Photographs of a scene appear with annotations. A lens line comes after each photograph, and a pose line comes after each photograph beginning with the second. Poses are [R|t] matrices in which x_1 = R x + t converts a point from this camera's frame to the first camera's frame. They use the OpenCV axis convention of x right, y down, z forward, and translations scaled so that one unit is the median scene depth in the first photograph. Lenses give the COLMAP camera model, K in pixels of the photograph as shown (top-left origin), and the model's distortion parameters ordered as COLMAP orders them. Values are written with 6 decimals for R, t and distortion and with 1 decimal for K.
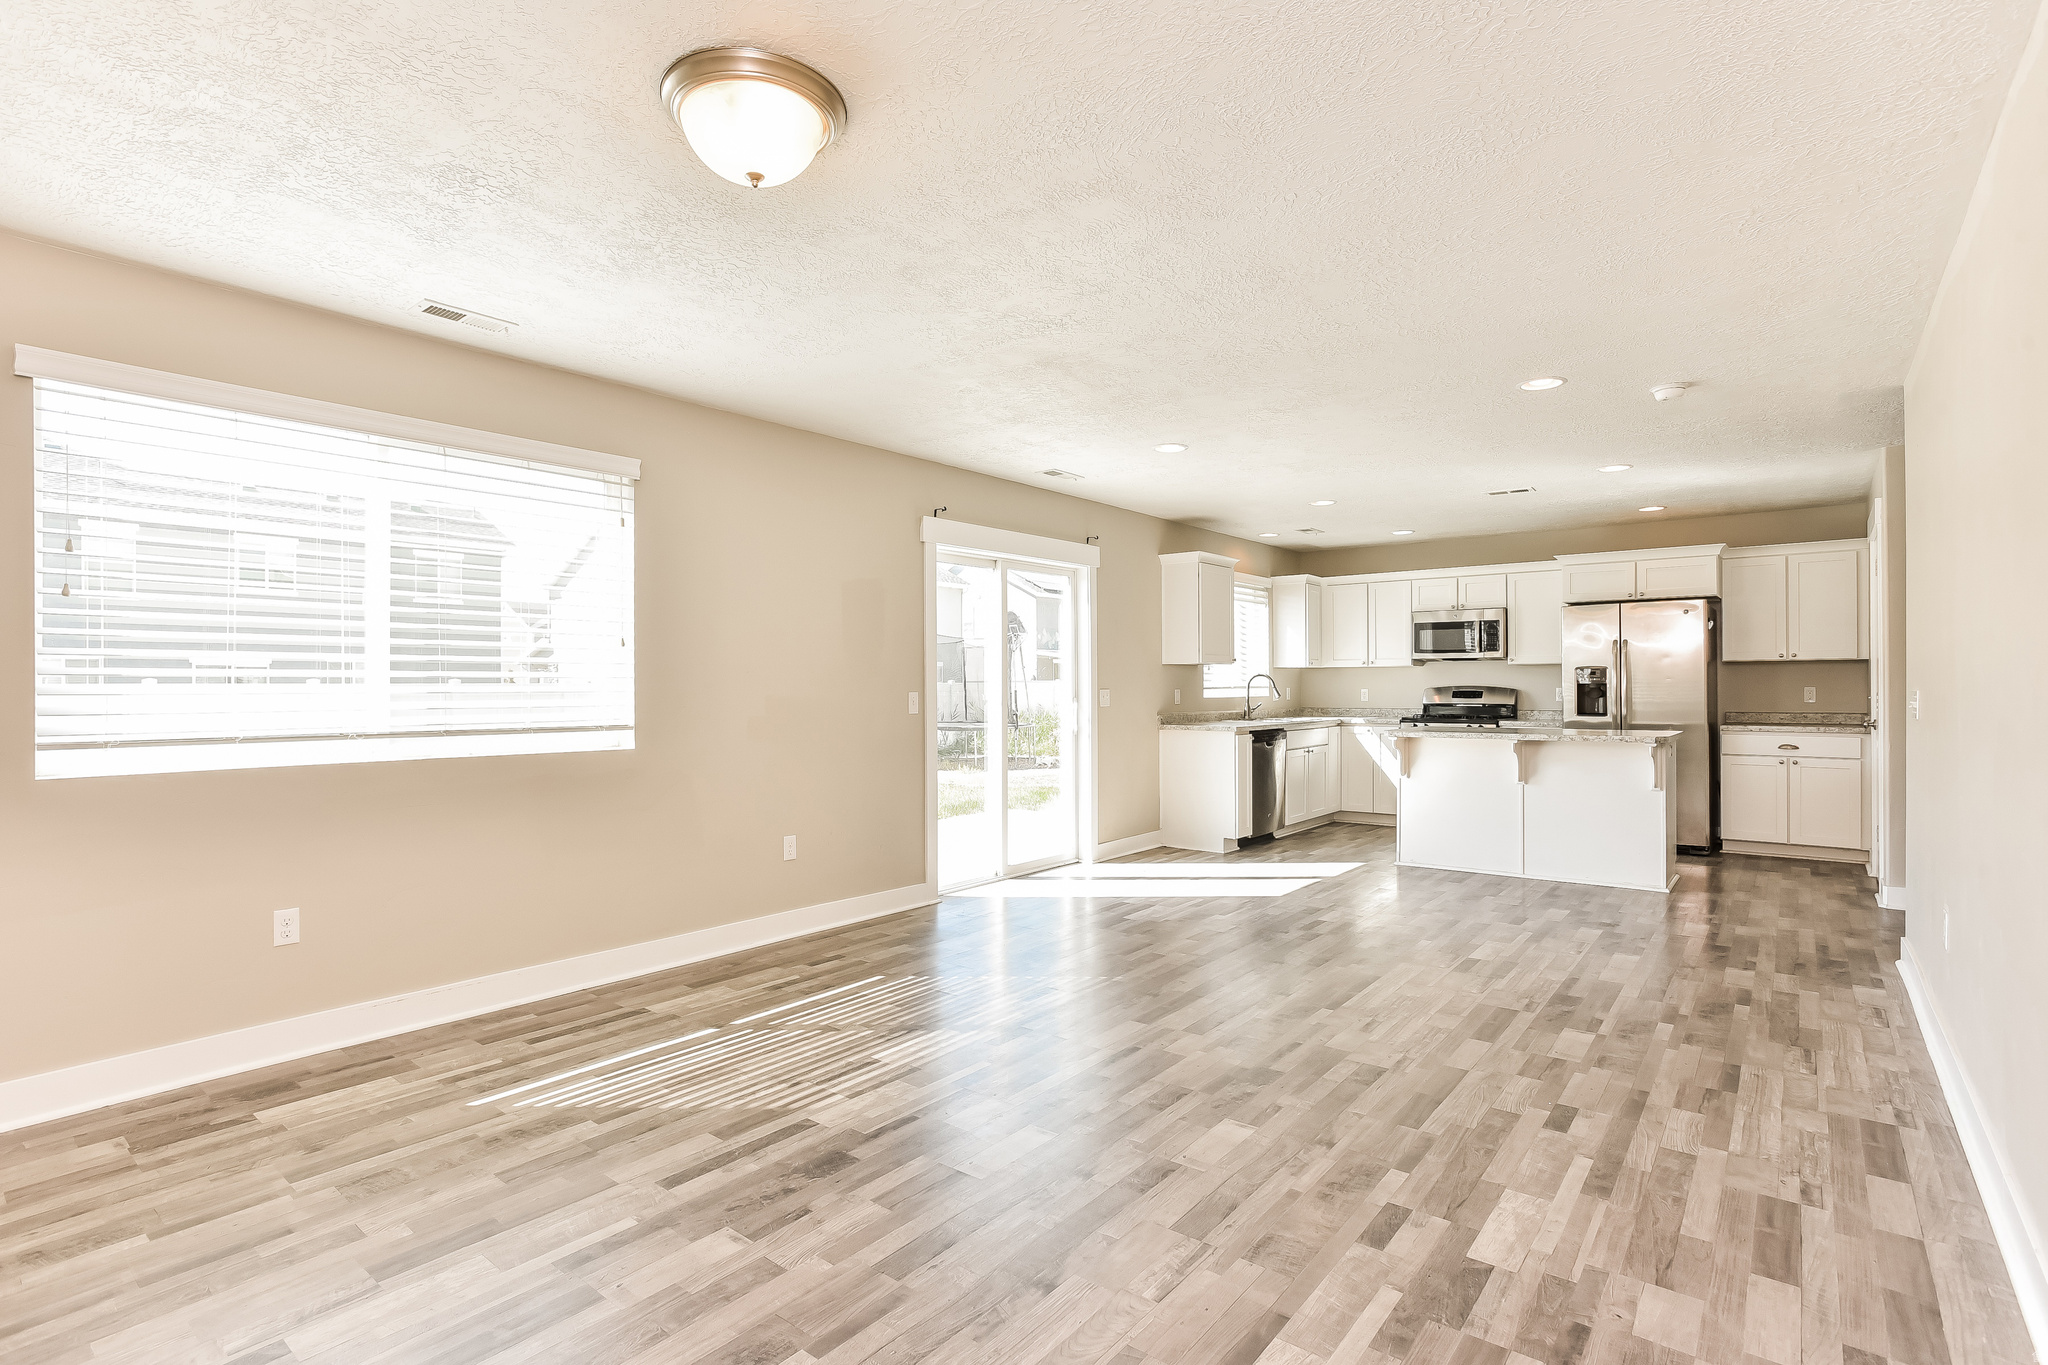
lens RADIAL K [[984.3, 0, 1021.9], [0, 984.3, 701.1], [0, 0, 1]] dist [-0.050337, 0.029297]
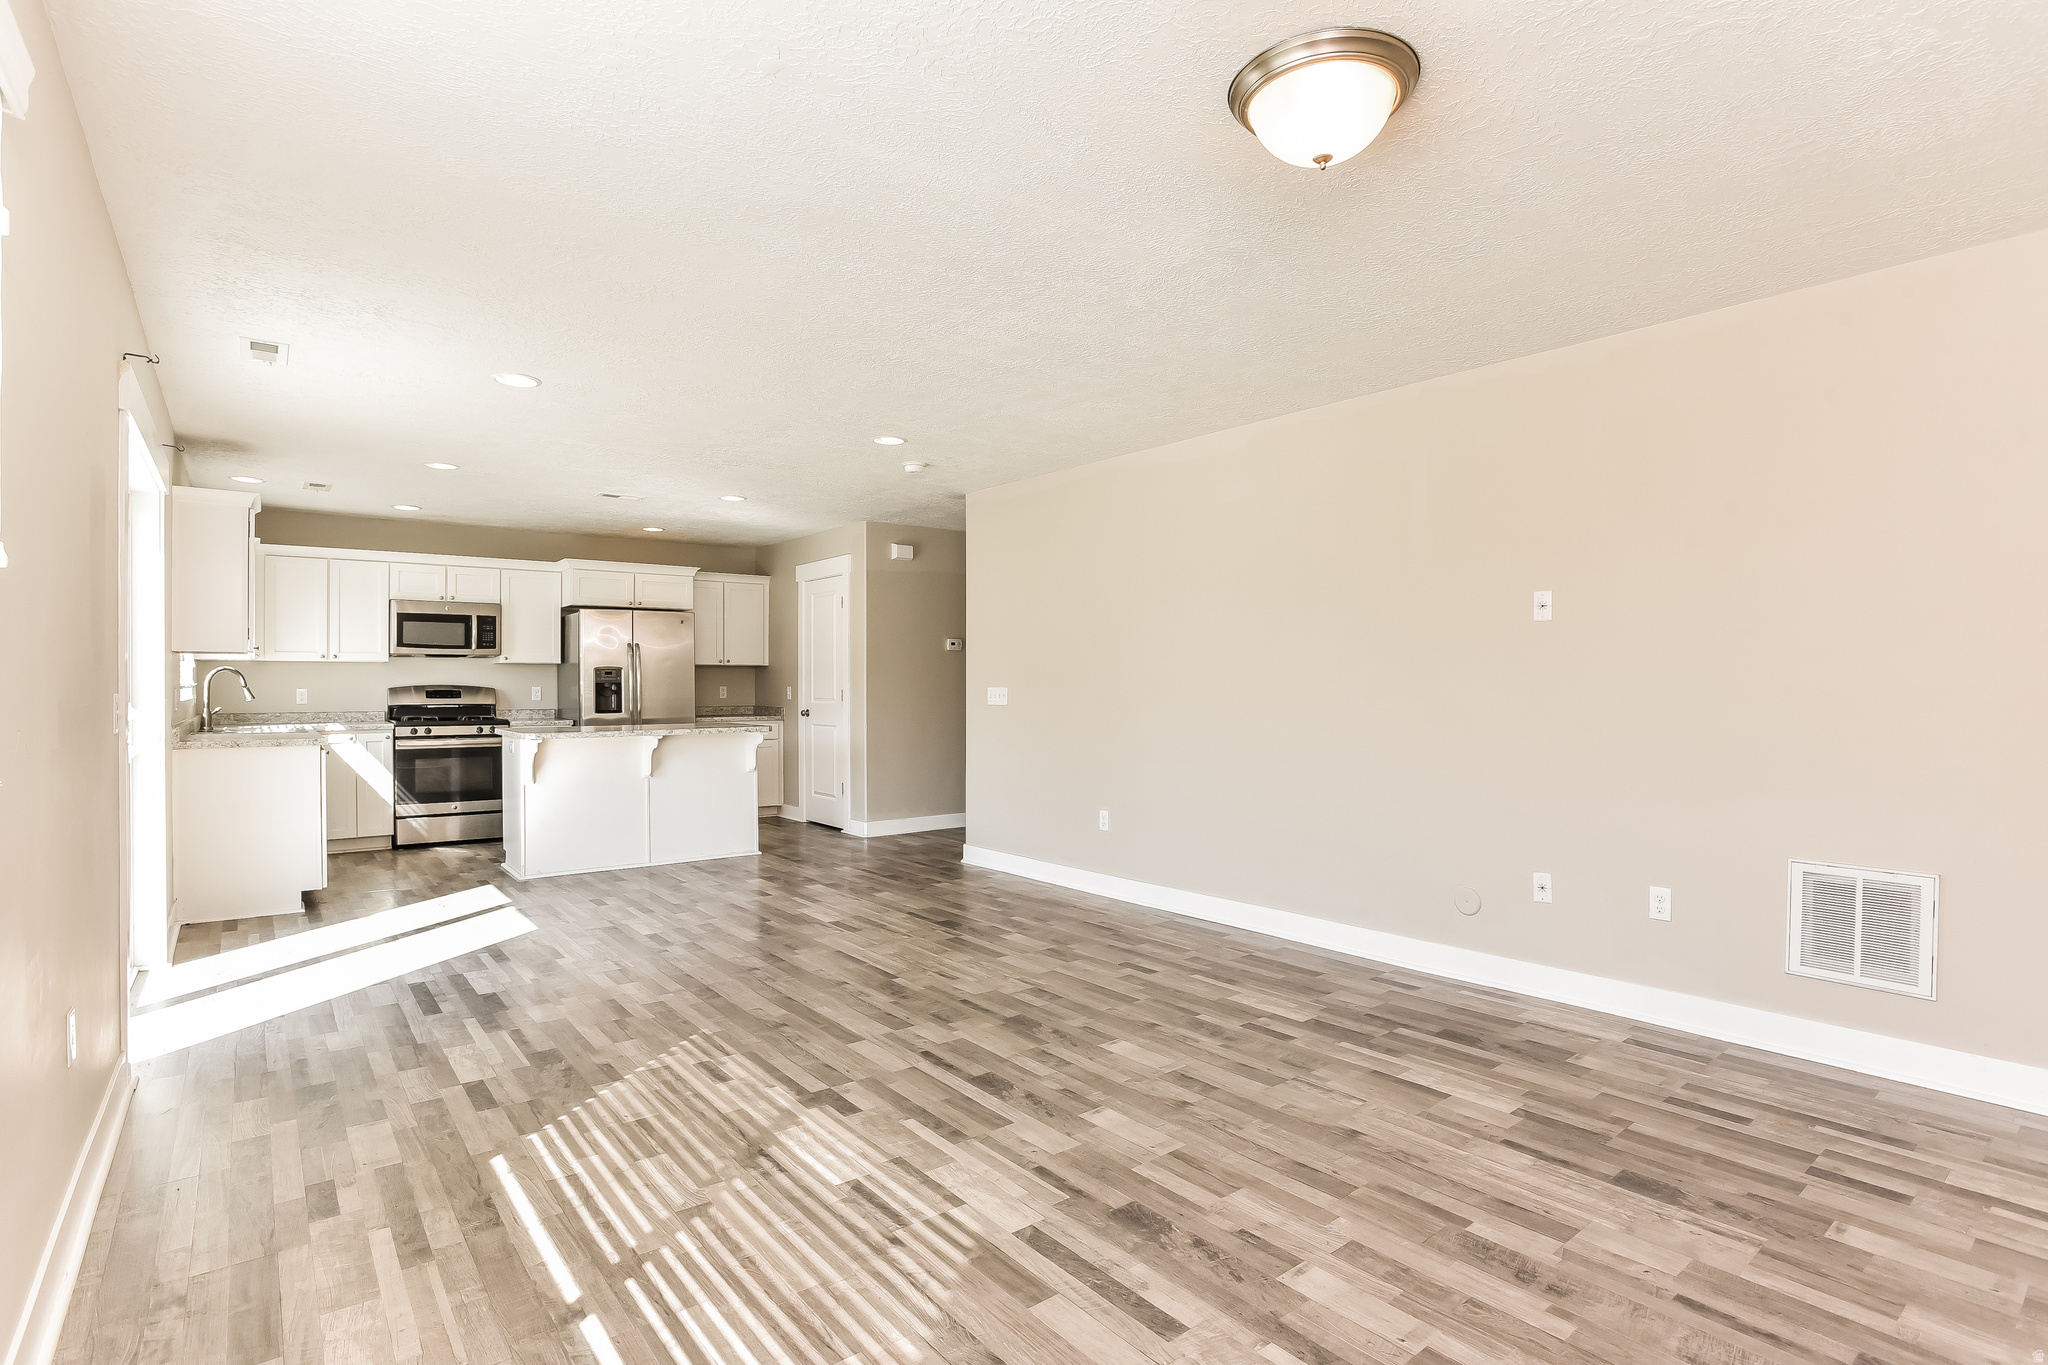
lens RADIAL K [[1002.5, 0, 1024.0], [0, 1002.5, 682.5], [0, 0, 1]] dist [-0.076984, 0.033891]
pose [[0.215429, 0.005343, 0.976505, -0.870978], [0.014468, 0.999858, -0.008663, -0.004968], [-0.976412, 0.015994, 0.215321, 0.717781]]
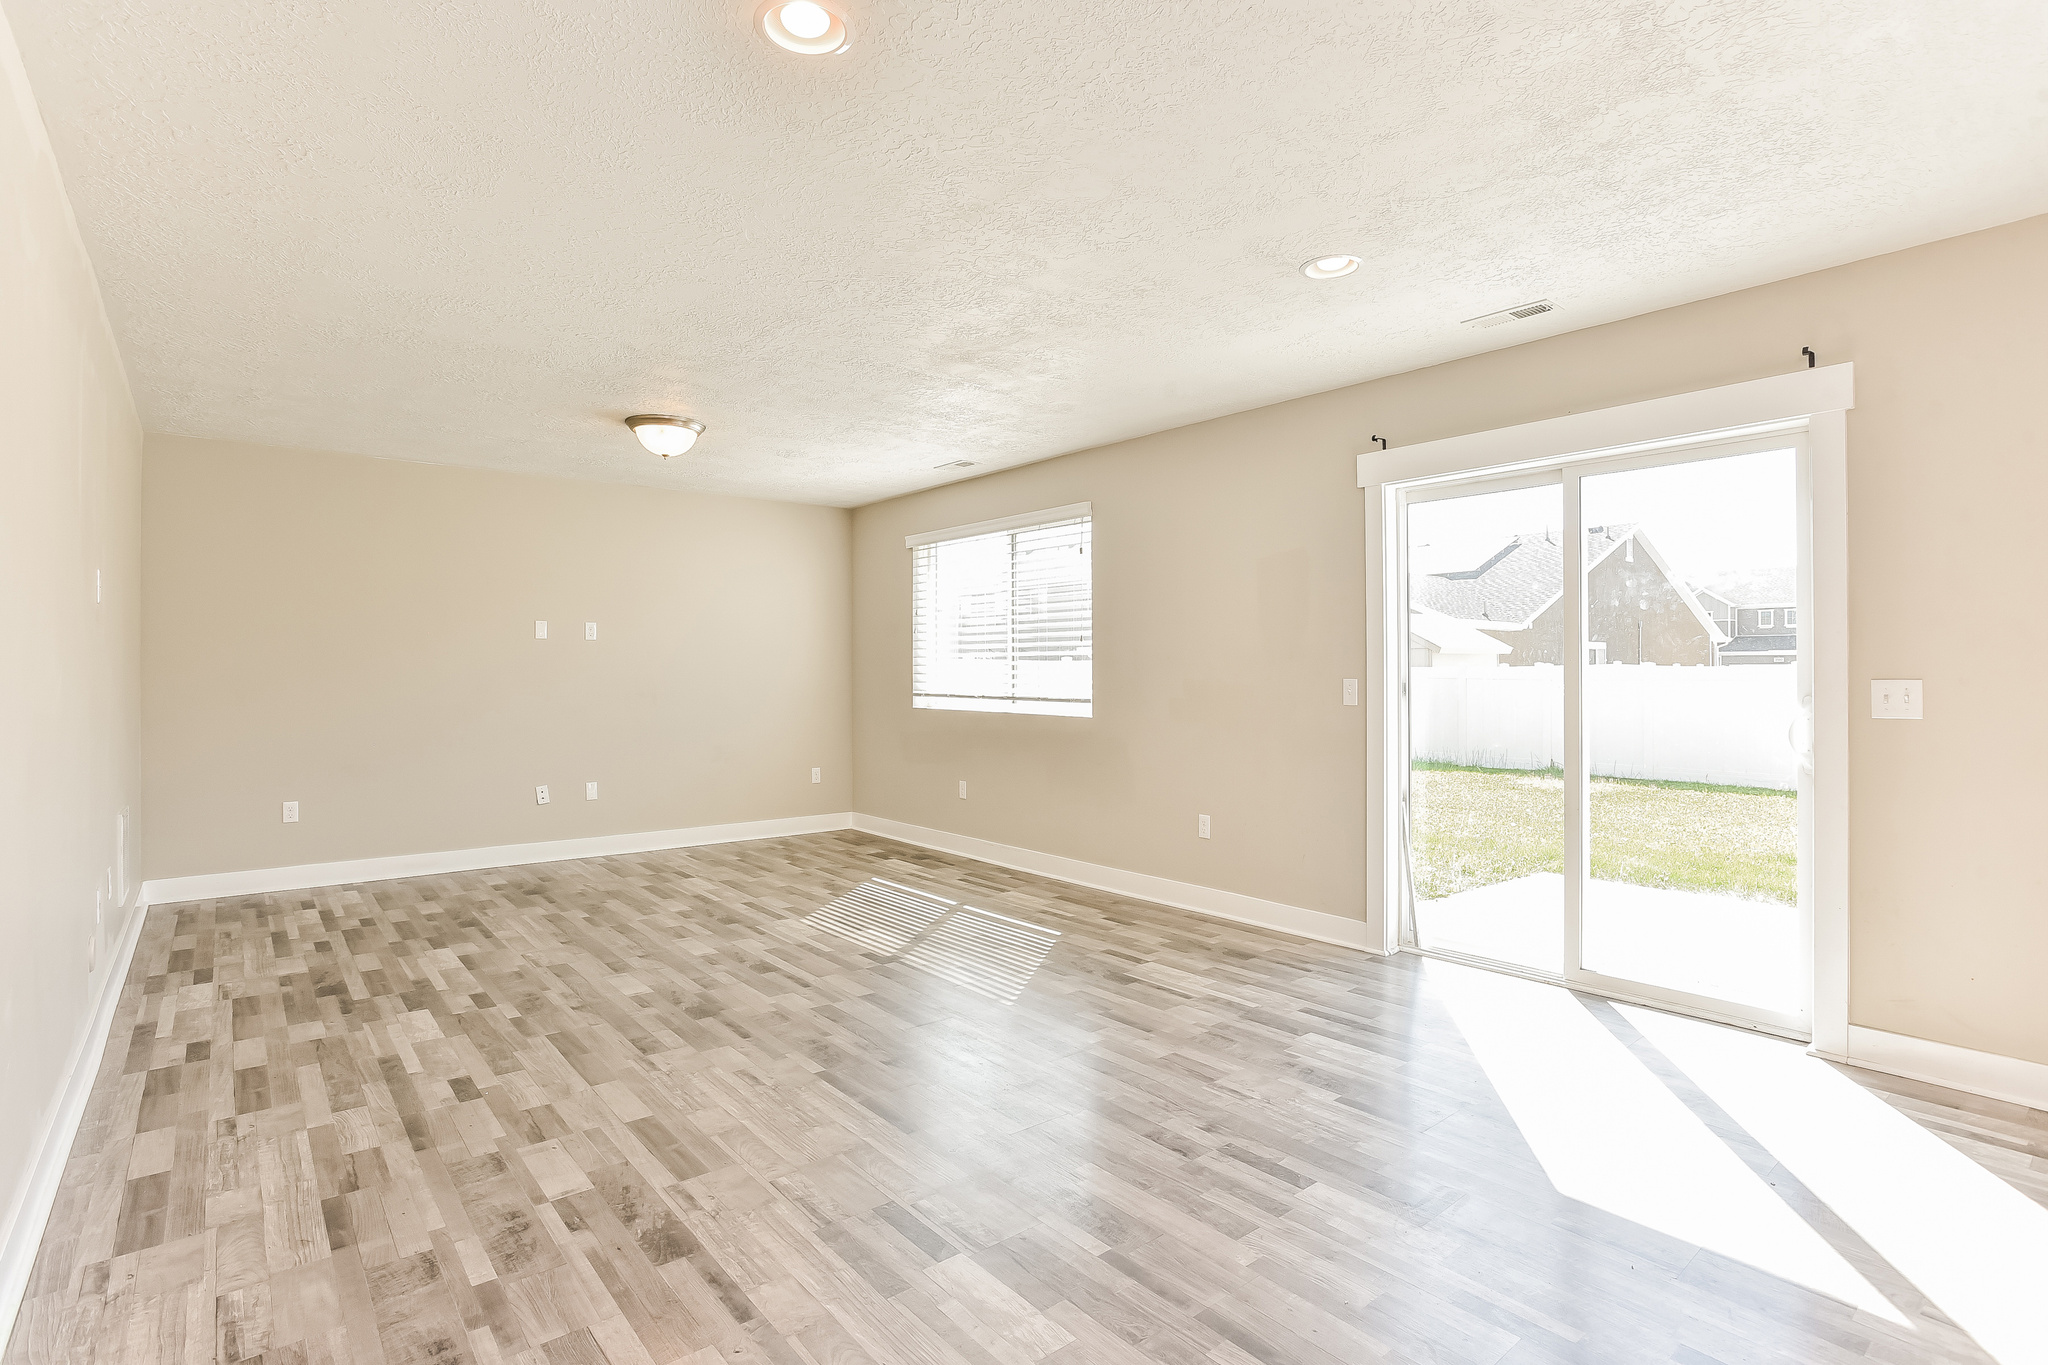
lens RADIAL K [[993.9, 0, 1024.0], [0, 993.9, 682.5], [0, 0, 1]] dist [-0.062436, 0.030918]
pose [[-0.196956, 0.014385, -0.980307, 1.258142], [-0.013899, 0.999751, 0.017463, -0.028200], [0.980314, 0.017064, -0.196707, 1.544561]]
